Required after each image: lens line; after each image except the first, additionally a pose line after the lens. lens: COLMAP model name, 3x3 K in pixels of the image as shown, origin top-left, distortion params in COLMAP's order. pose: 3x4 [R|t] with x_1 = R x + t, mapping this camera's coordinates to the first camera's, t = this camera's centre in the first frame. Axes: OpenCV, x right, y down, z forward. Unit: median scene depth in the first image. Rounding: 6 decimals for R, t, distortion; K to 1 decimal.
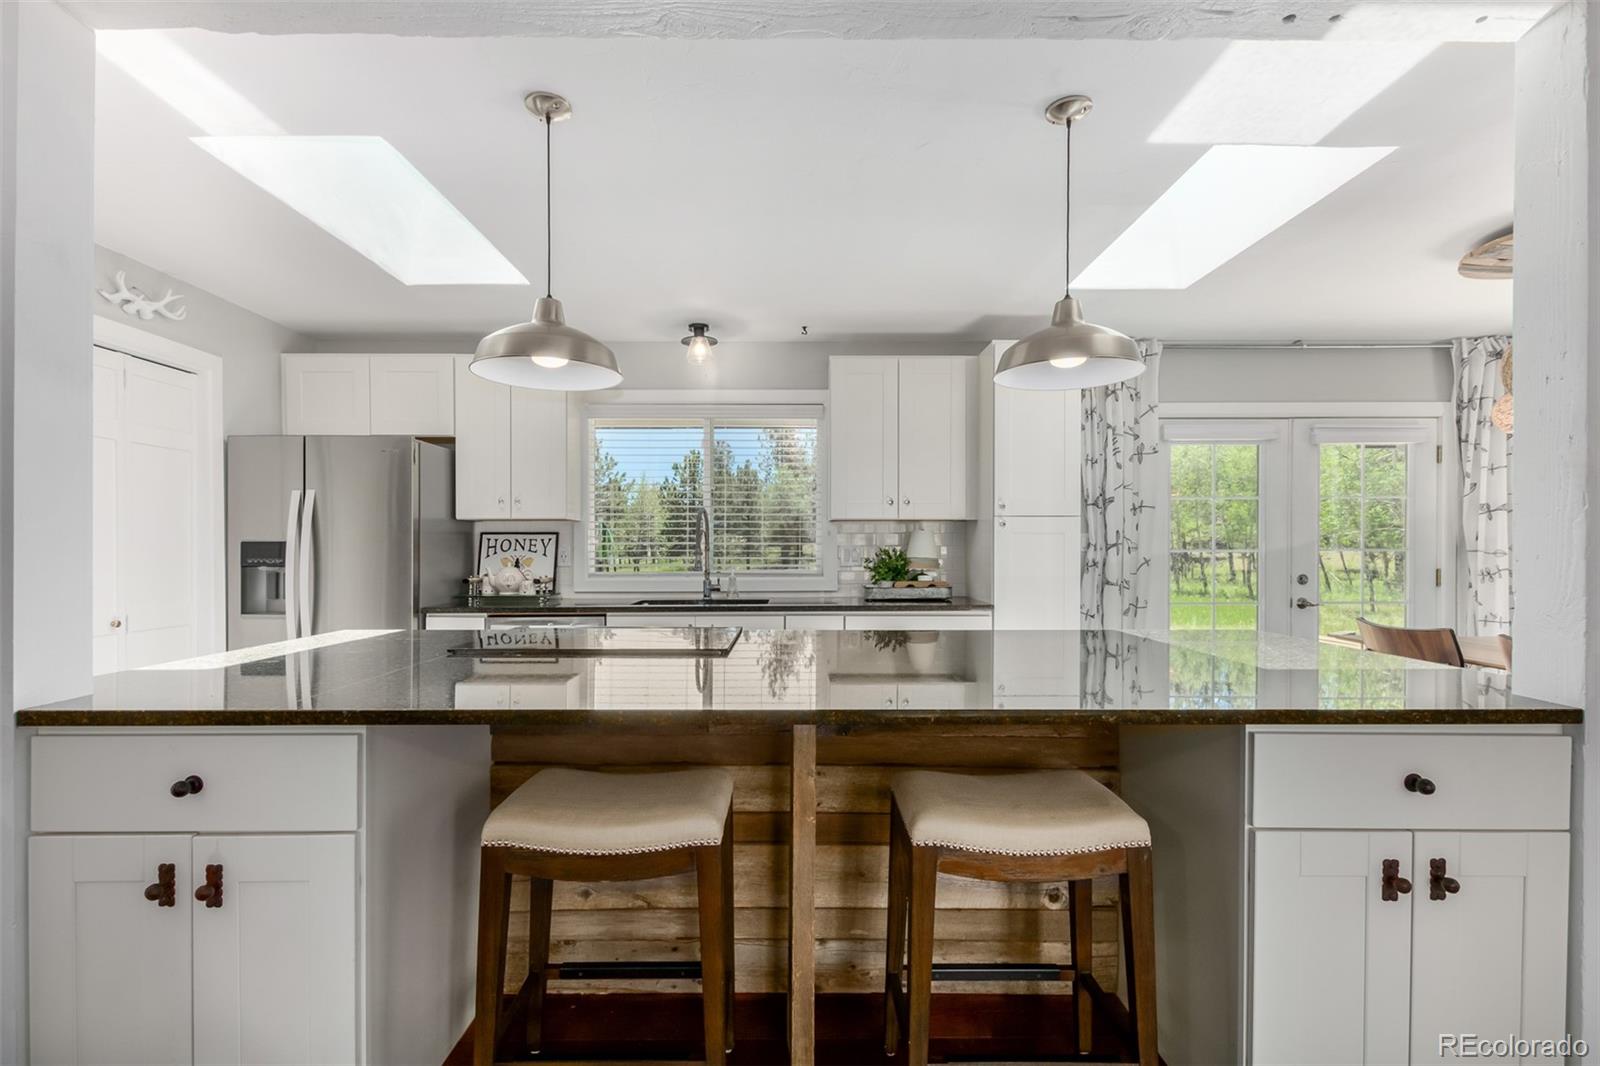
lens RADIAL K [[733.3, 0, 799.8], [0, 733.3, 544.3], [0, 0, 1]] dist [0.002728, -0.000036]
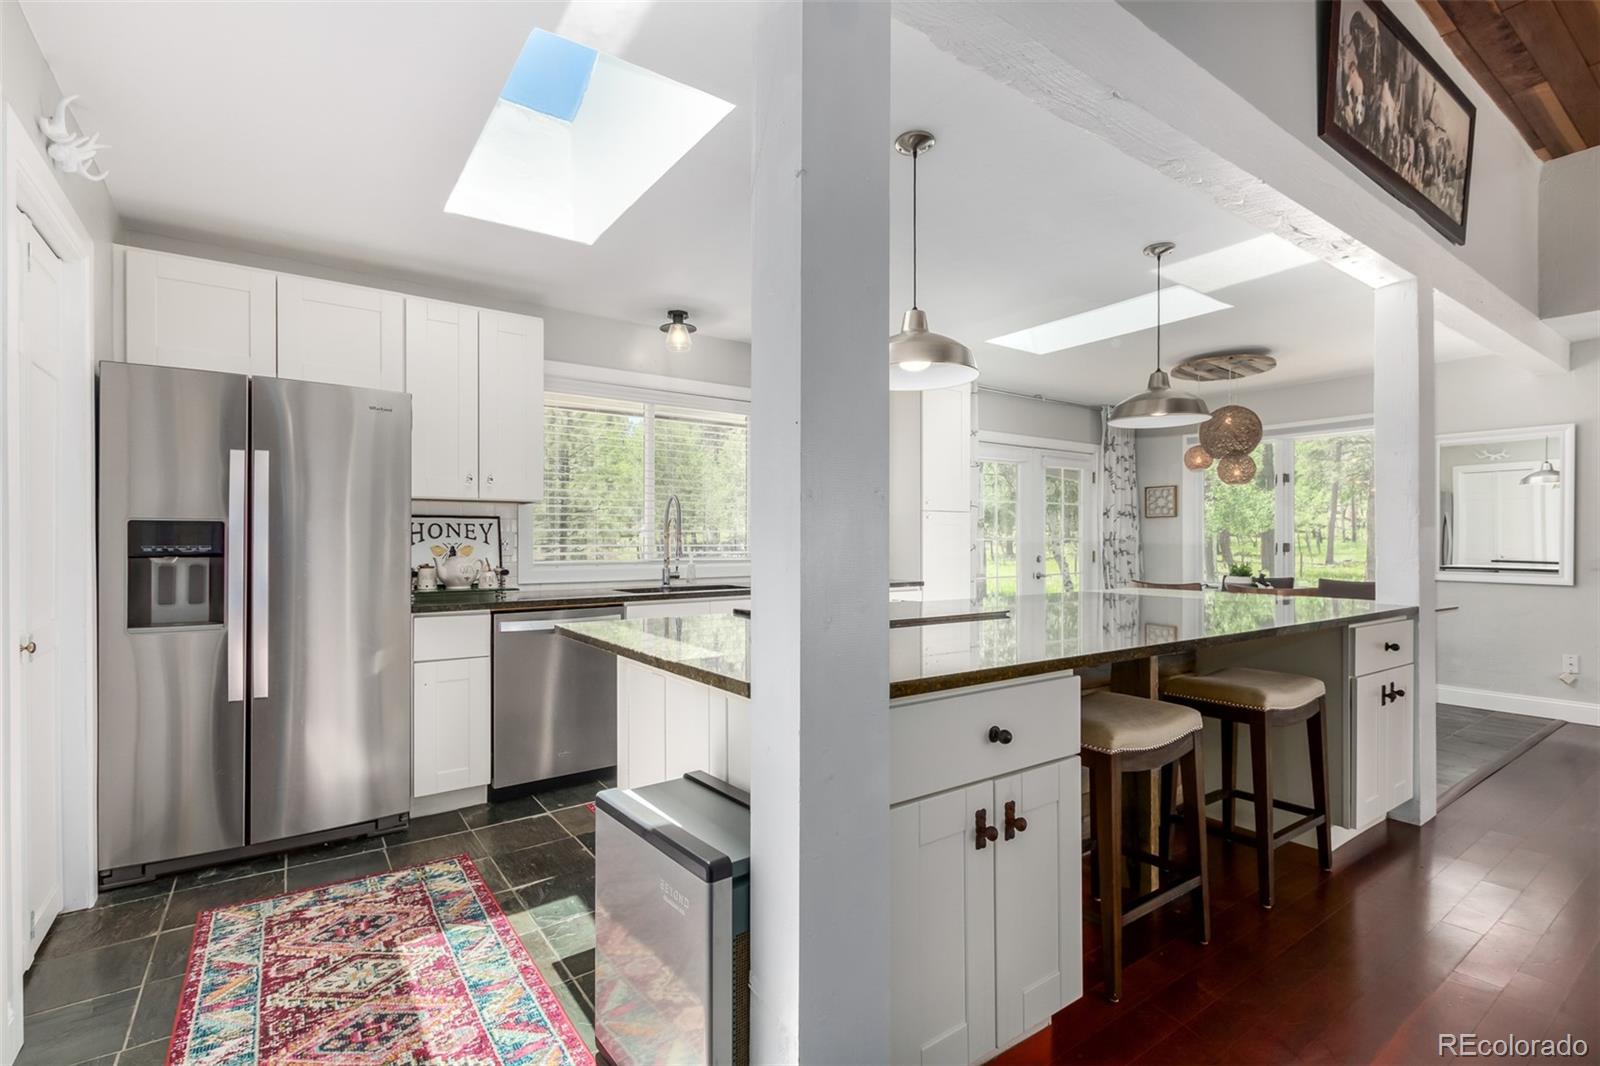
lens RADIAL K [[733.3, 0, 808.1], [0, 733.3, 537.3], [0, 0, 1]] dist [0.002728, -0.000036]
pose [[0.819337, 0.004194, 0.573297, -0.541374], [-0.003789, 0.999991, -0.001901, 0.008950], [-0.573300, -0.000615, 0.819345, 0.078058]]
